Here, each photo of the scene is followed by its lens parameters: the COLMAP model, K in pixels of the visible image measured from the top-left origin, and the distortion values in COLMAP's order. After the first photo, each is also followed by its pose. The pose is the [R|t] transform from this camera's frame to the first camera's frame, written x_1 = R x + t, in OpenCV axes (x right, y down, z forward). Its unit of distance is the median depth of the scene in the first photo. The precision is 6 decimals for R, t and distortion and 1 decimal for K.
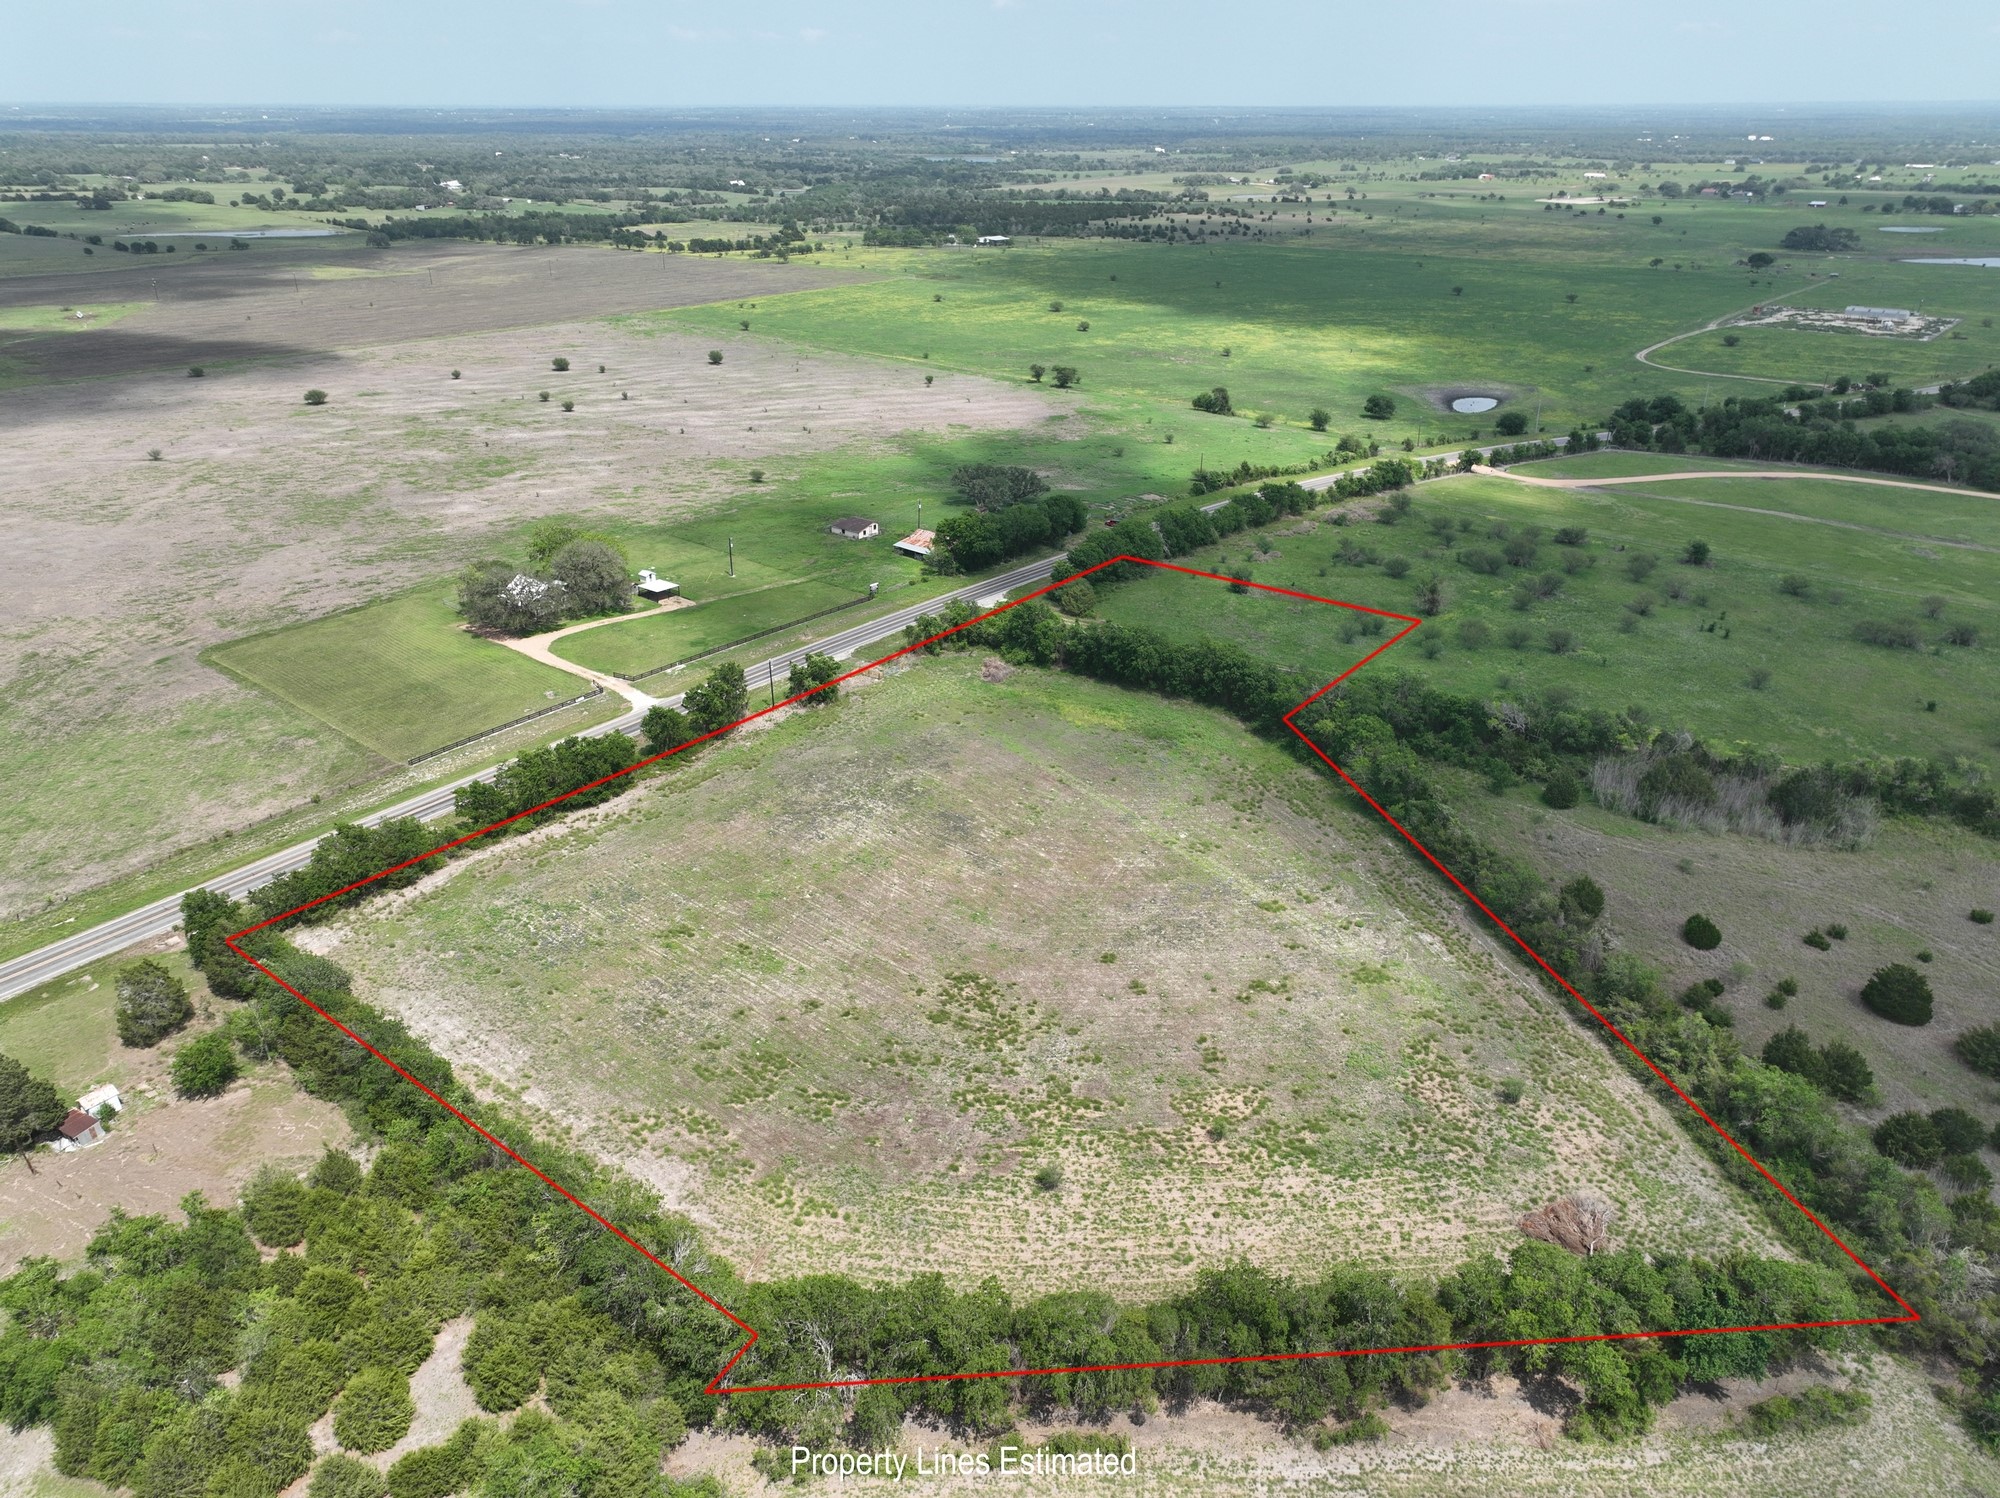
lens RADIAL K [[1372.1, 0, 1026.7], [0, 1372.1, 790.9], [0, 0, 1]] dist [-0.001462, 0.020630]
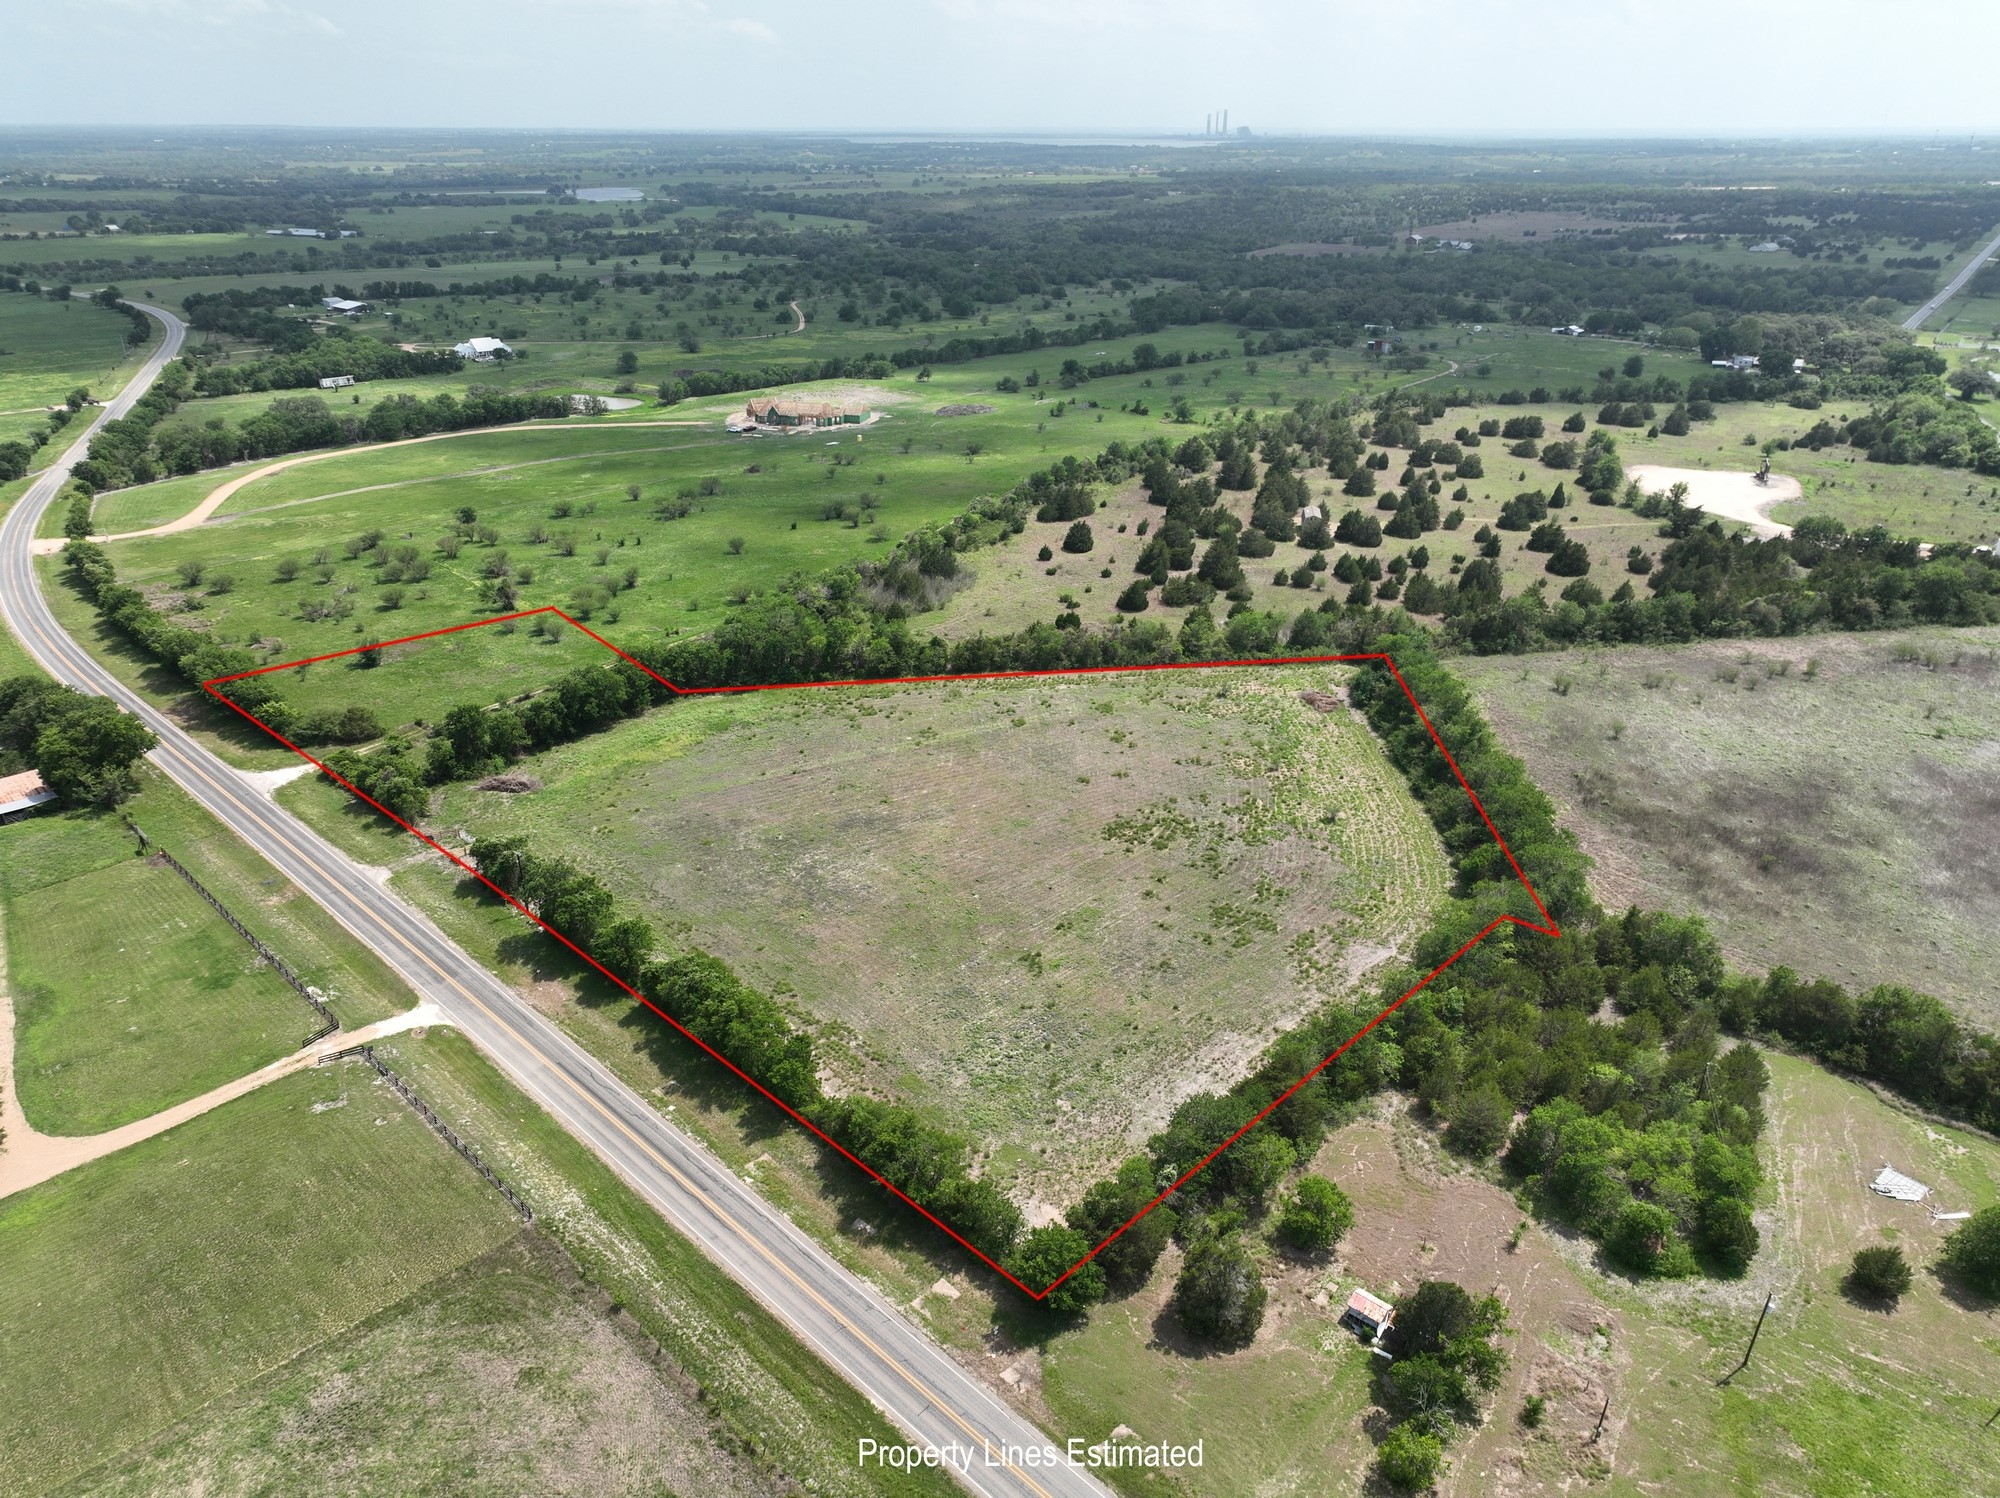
lens RADIAL K [[1403.8, 0, 991.0], [0, 1403.8, 747.6], [0, 0, 1]] dist [0.003793, 0.009430]
pose [[0.083687, -0.407515, 0.909356, -1.125618], [0.448651, 0.830242, 0.330773, -0.376344], [-0.889780, 0.380302, 0.252313, 0.724639]]
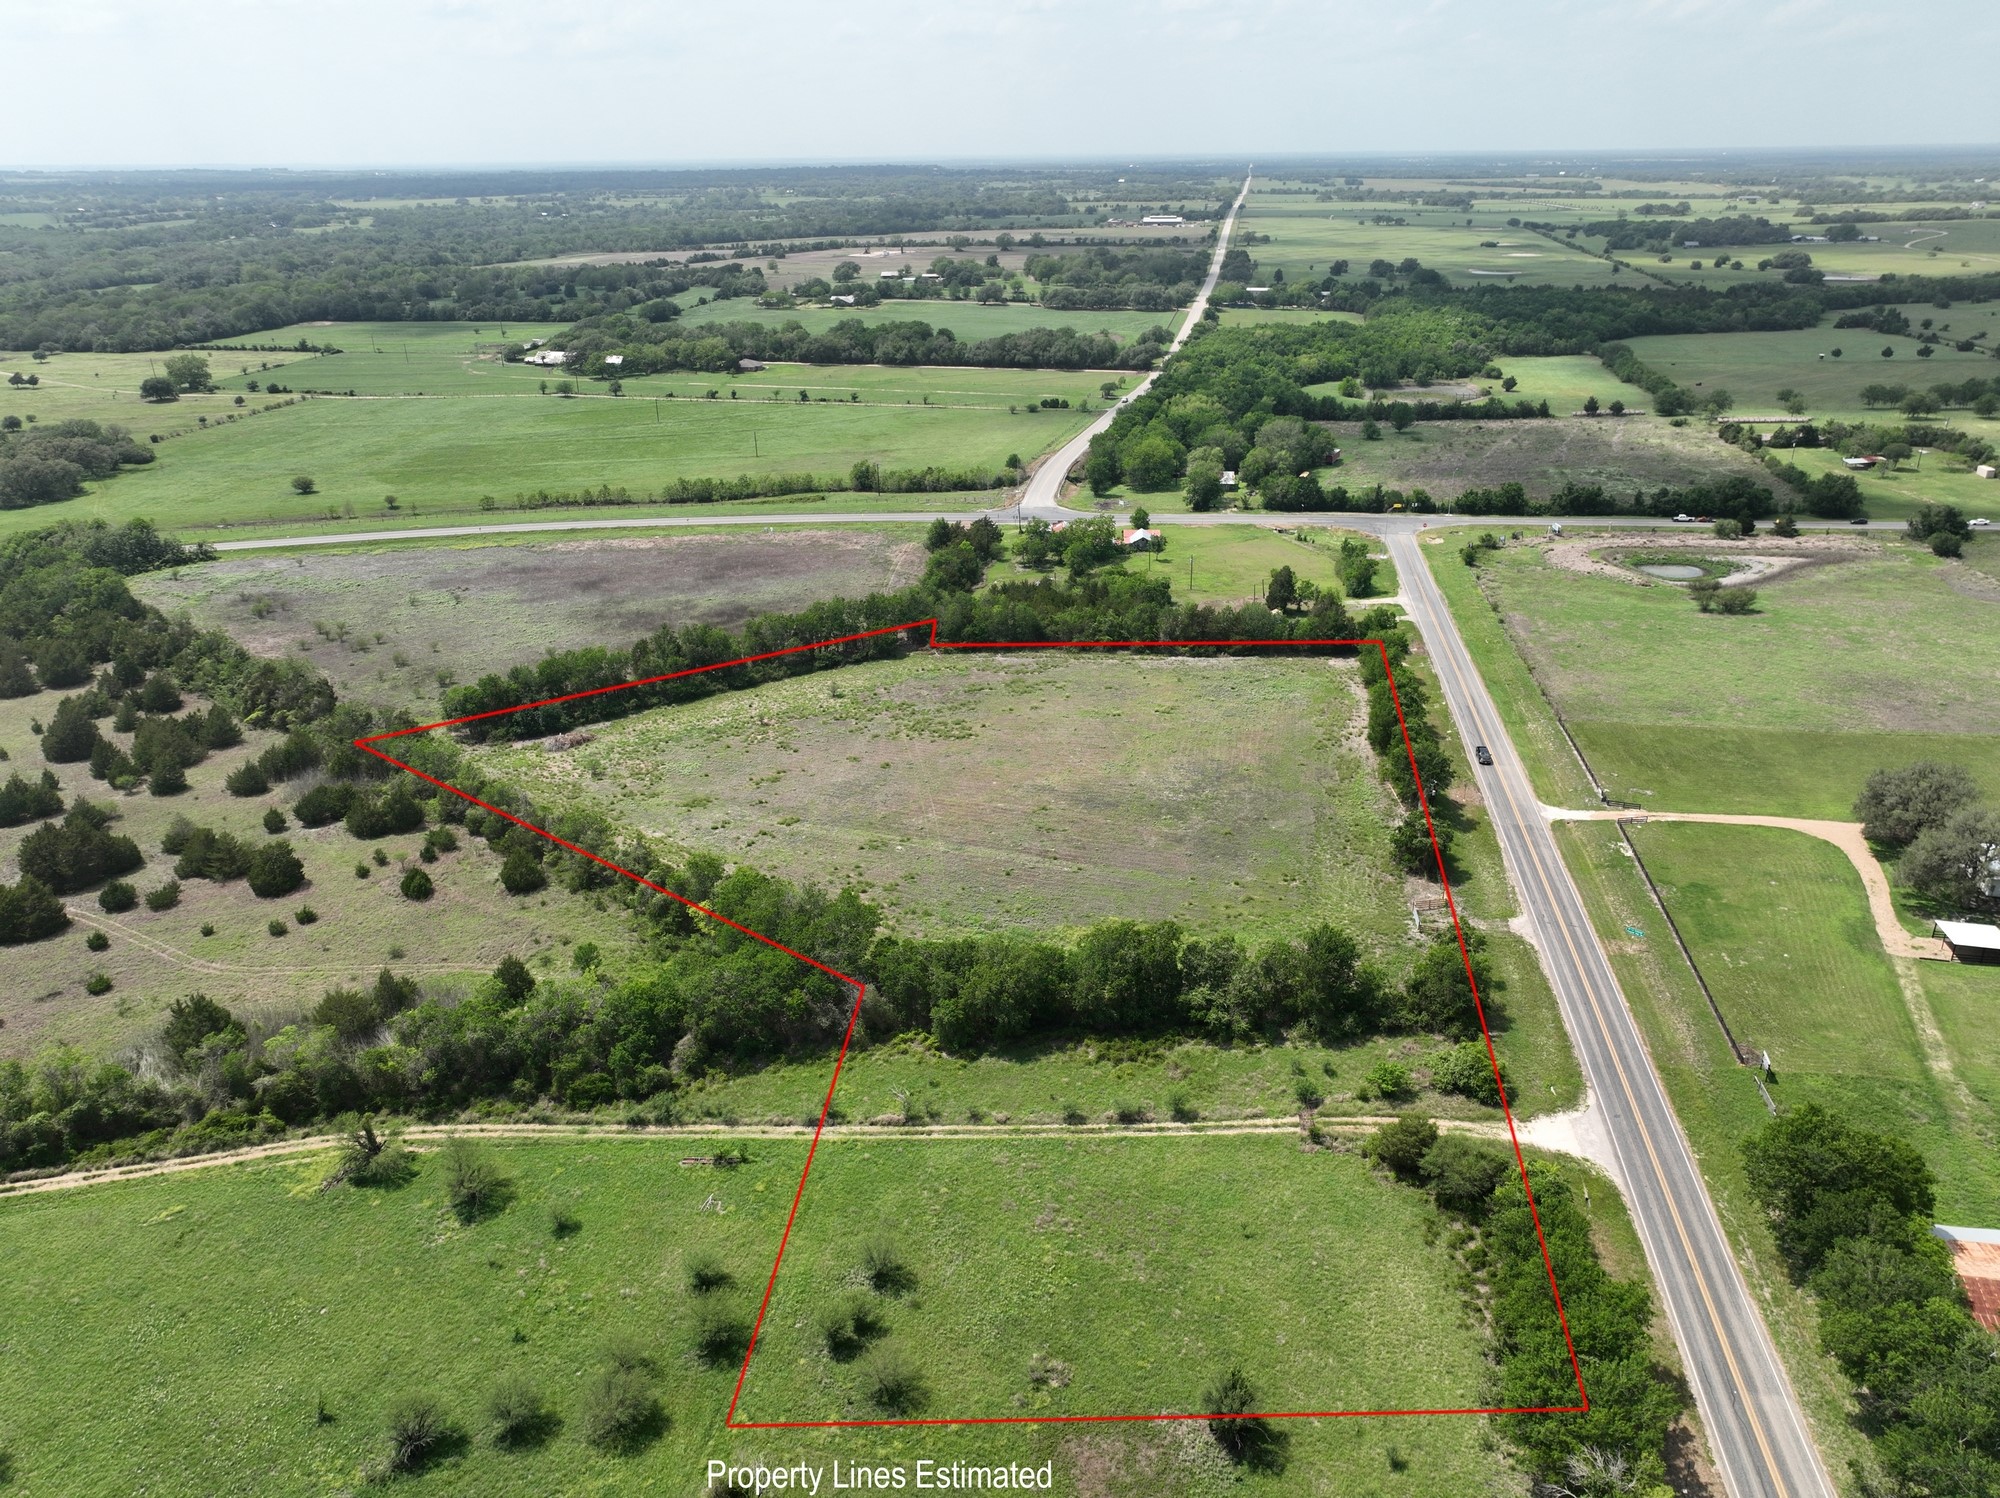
lens RADIAL K [[1405.0, 0, 1000.0], [0, 1405.0, 749.0], [0, 0, 1]] dist [-0.005285, 0.019202]
pose [[-0.866531, 0.202487, -0.456206, 0.584180], [-0.217890, 0.668859, 0.710740, -0.888315], [0.449053, 0.715281, -0.535466, 1.761412]]
